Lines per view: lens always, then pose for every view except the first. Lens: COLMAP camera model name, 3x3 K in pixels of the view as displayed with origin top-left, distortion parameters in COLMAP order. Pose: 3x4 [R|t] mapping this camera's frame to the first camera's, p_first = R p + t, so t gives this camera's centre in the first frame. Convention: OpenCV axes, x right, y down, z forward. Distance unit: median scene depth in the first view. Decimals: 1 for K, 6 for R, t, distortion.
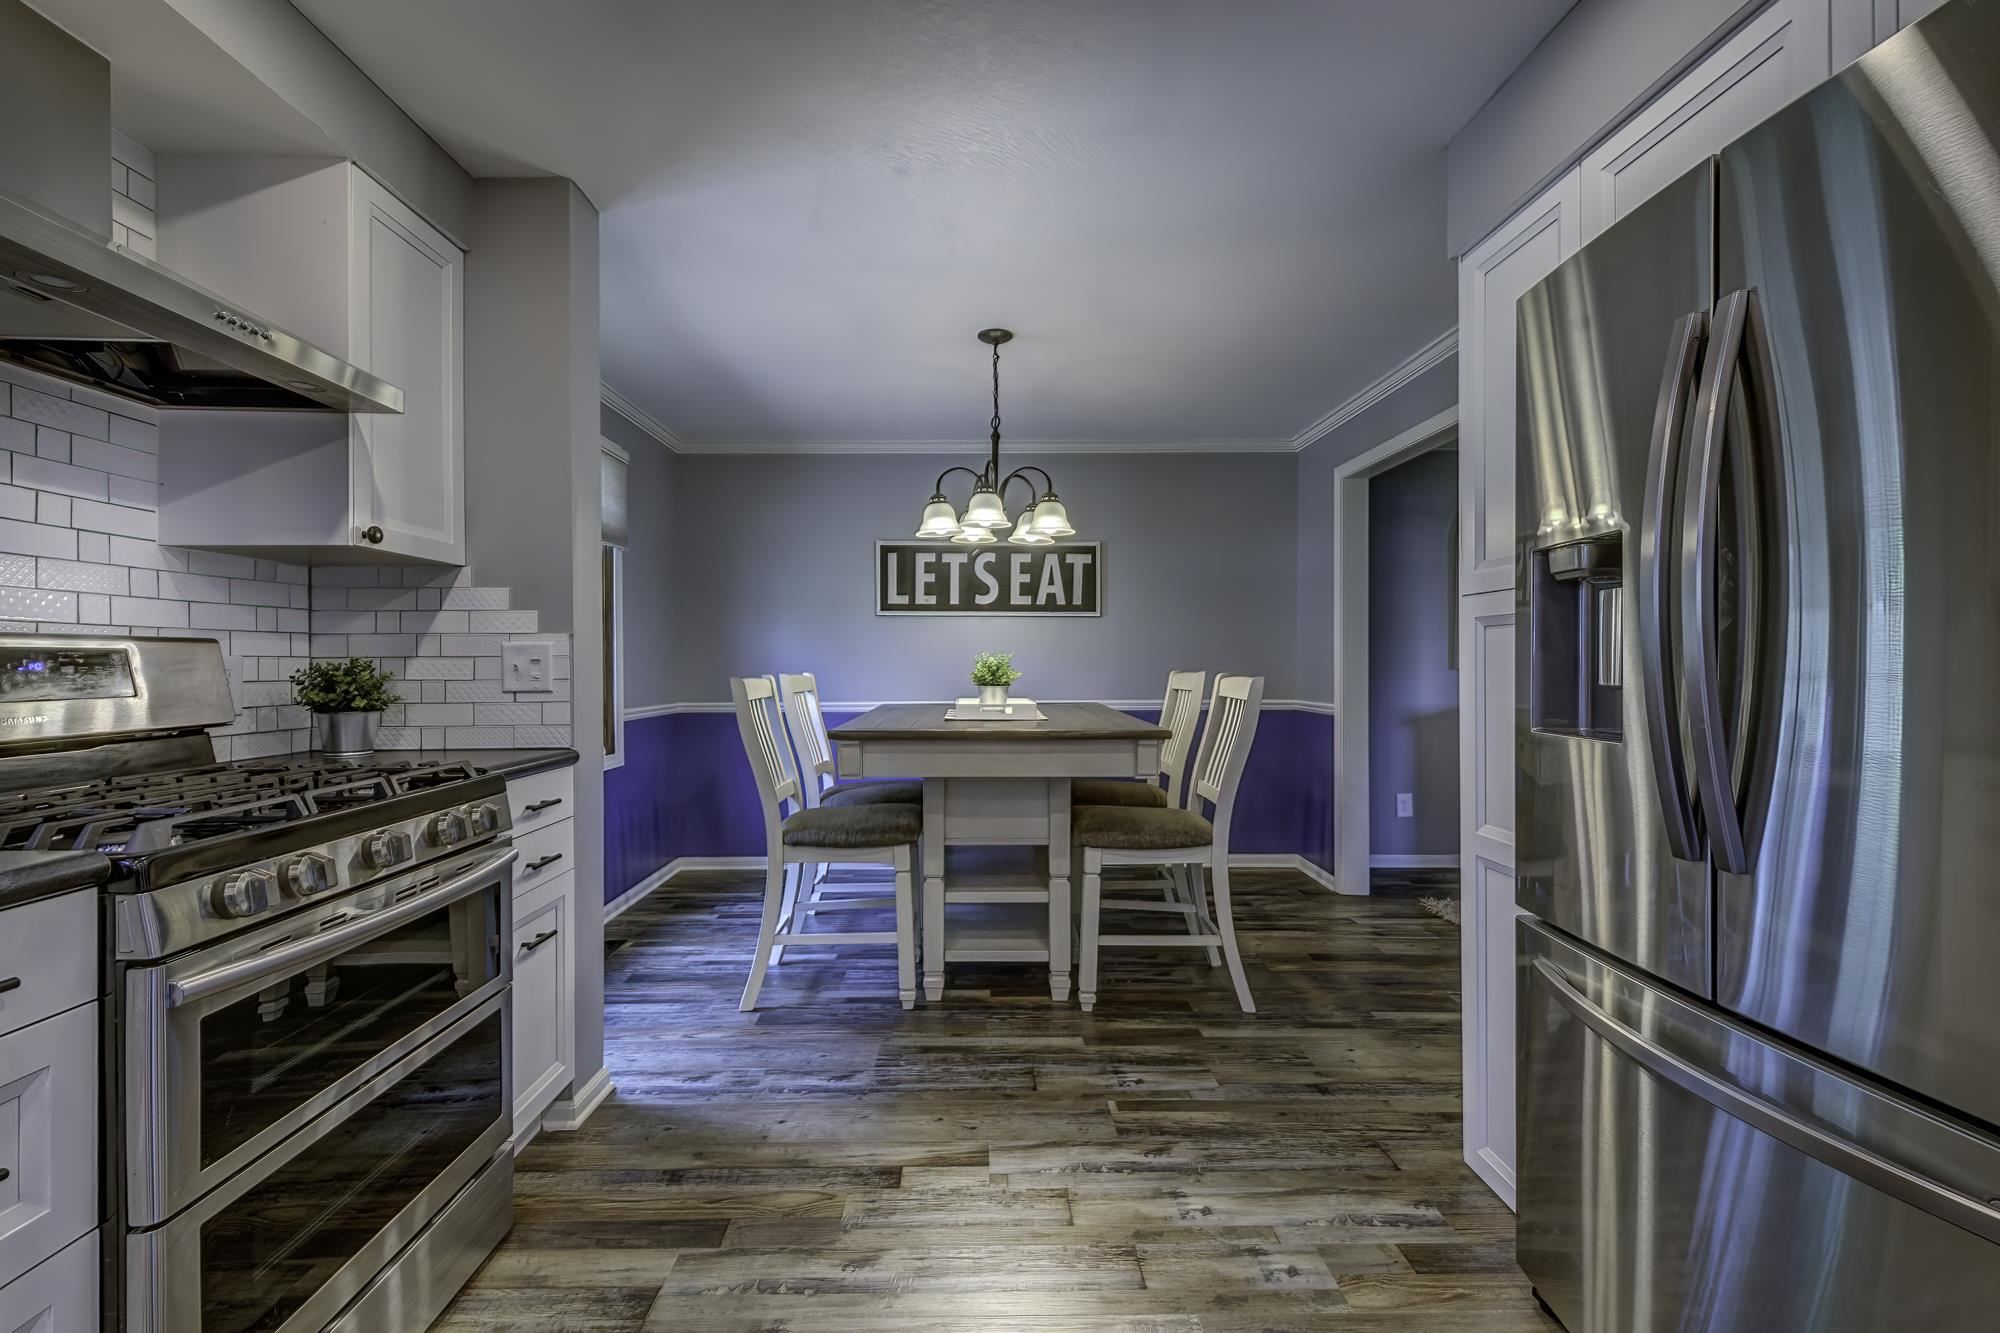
lens RADIAL K [[871.4, 0, 1001.9], [0, 871.4, 663.2], [0, 0, 1]] dist [0.005722, 0.000149]
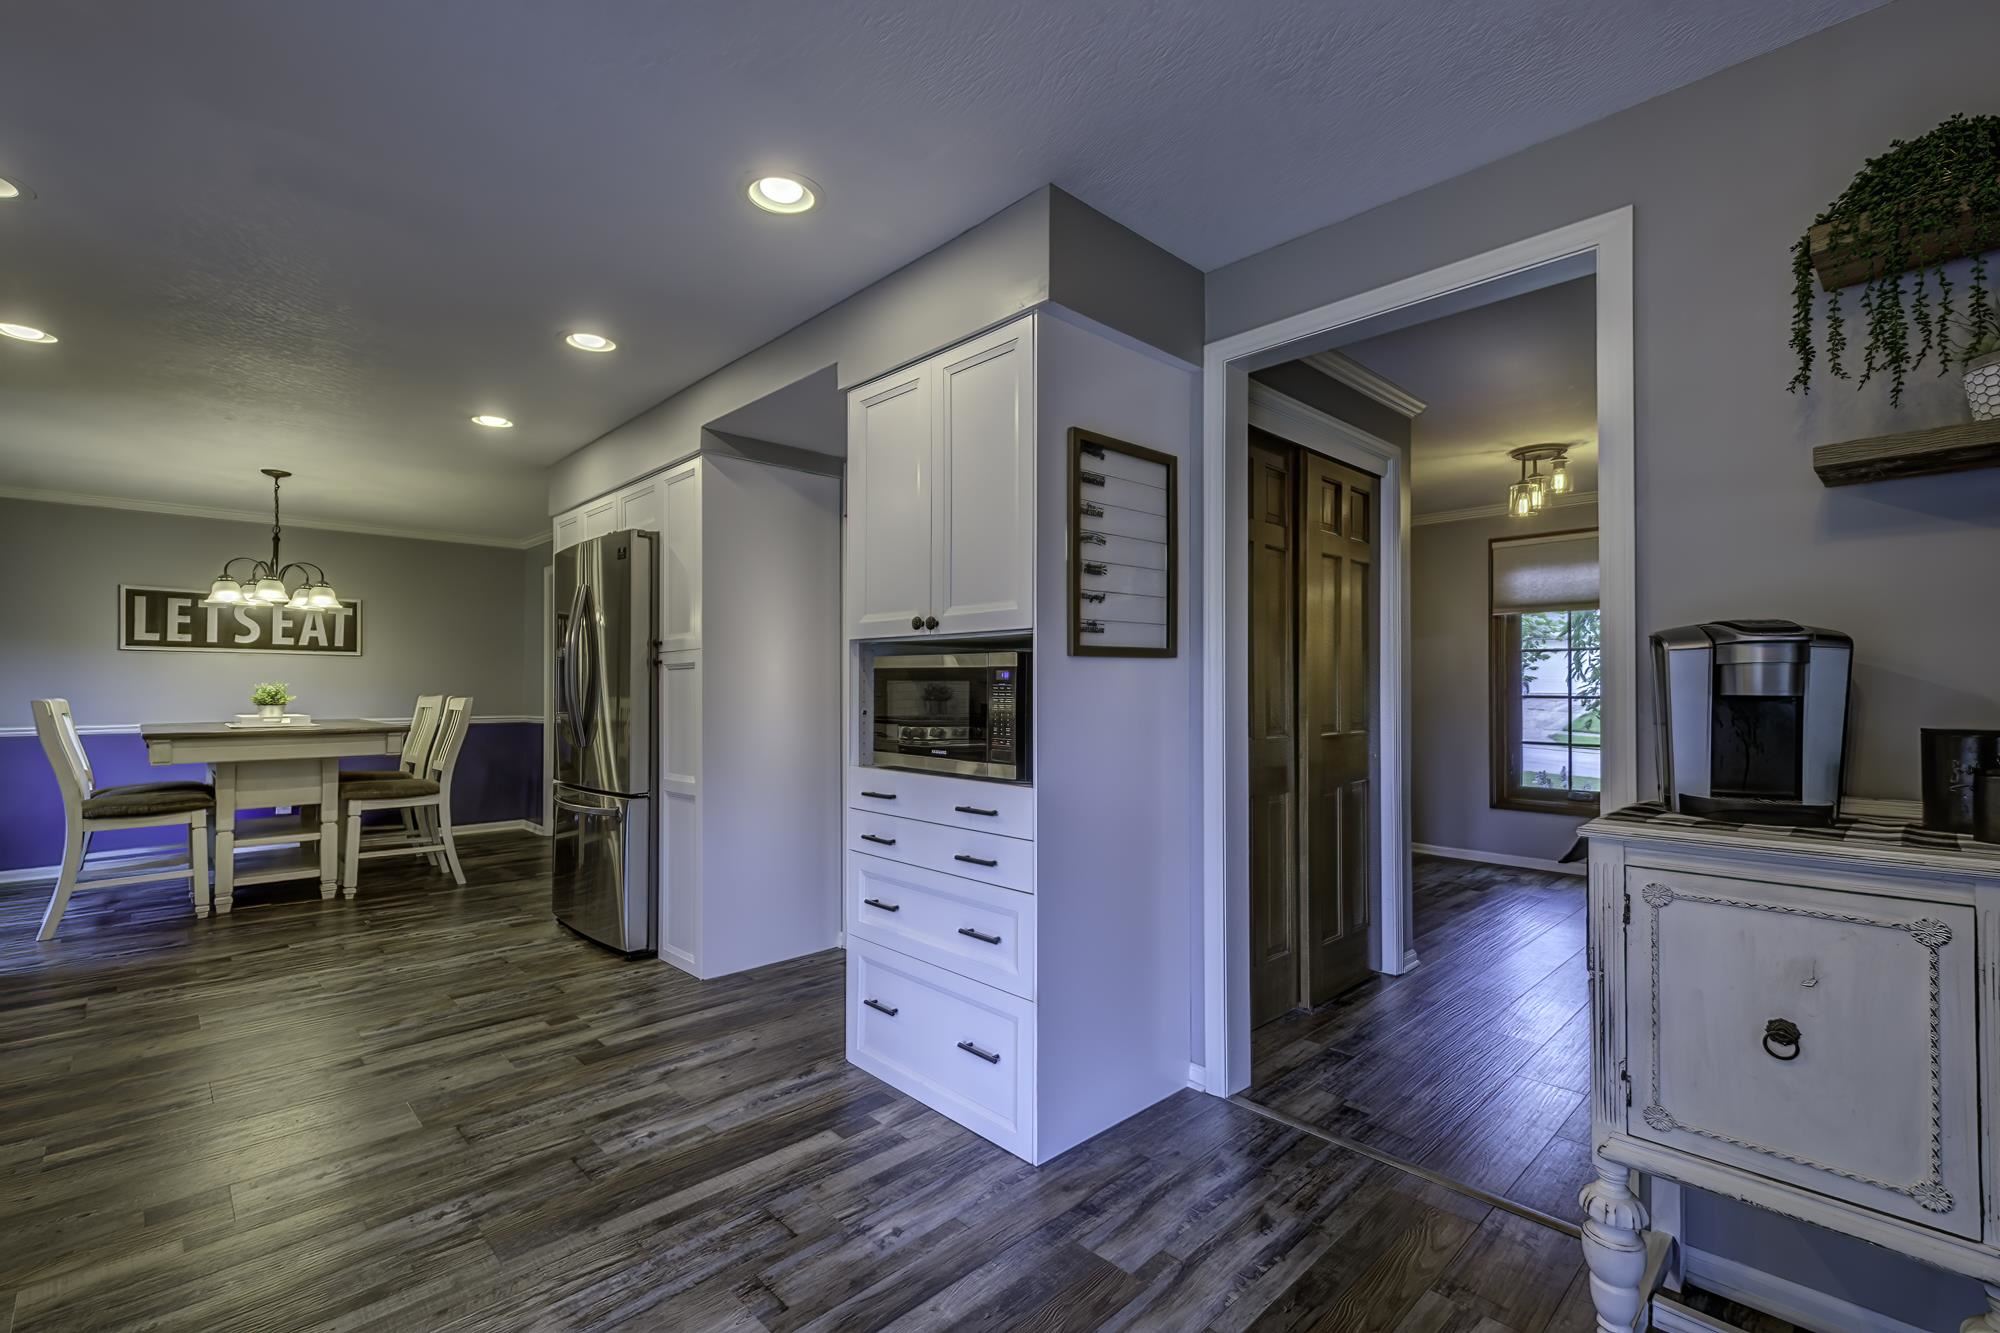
lens RADIAL K [[871.4, 0, 992.7], [0, 871.4, 678.1], [0, 0, 1]] dist [0.005722, 0.000149]
pose [[0.737408, 0.007904, 0.675402, -0.122256], [0.003470, 0.999874, -0.015490, 0.007592], [-0.675439, 0.013766, 0.737287, -1.015484]]
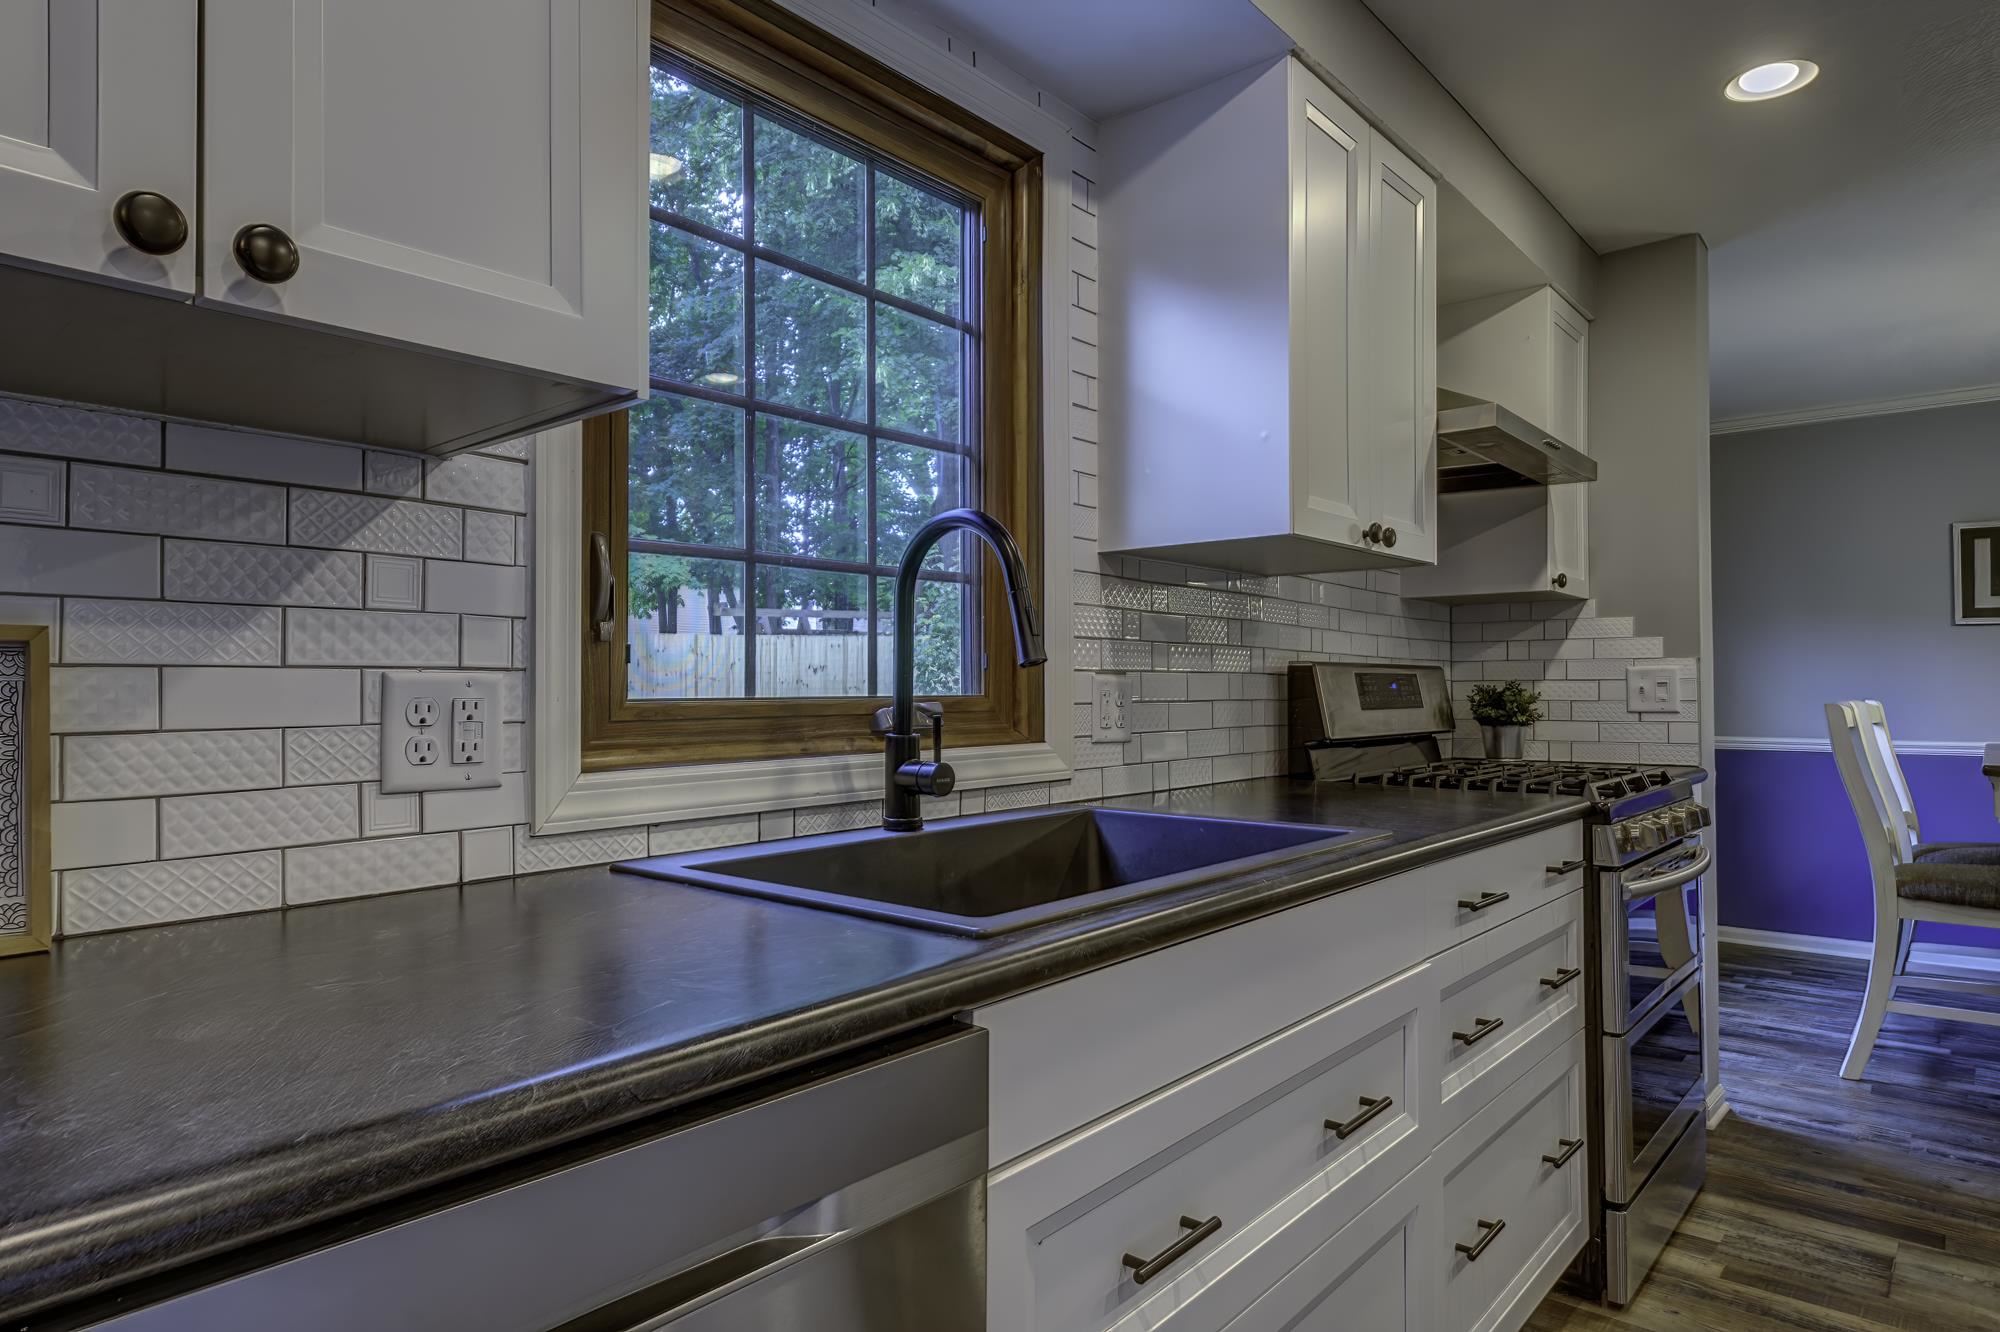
lens RADIAL K [[1175.3, 0, 983.7], [0, 1175.3, 662.3], [0, 0, 1]] dist [0.008536, -0.003278]
pose [[0.738237, -0.010915, -0.674453, -0.124539], [-0.005366, 0.999742, -0.022052, 0.005639], [0.674520, 0.019899, 0.737988, -0.472881]]
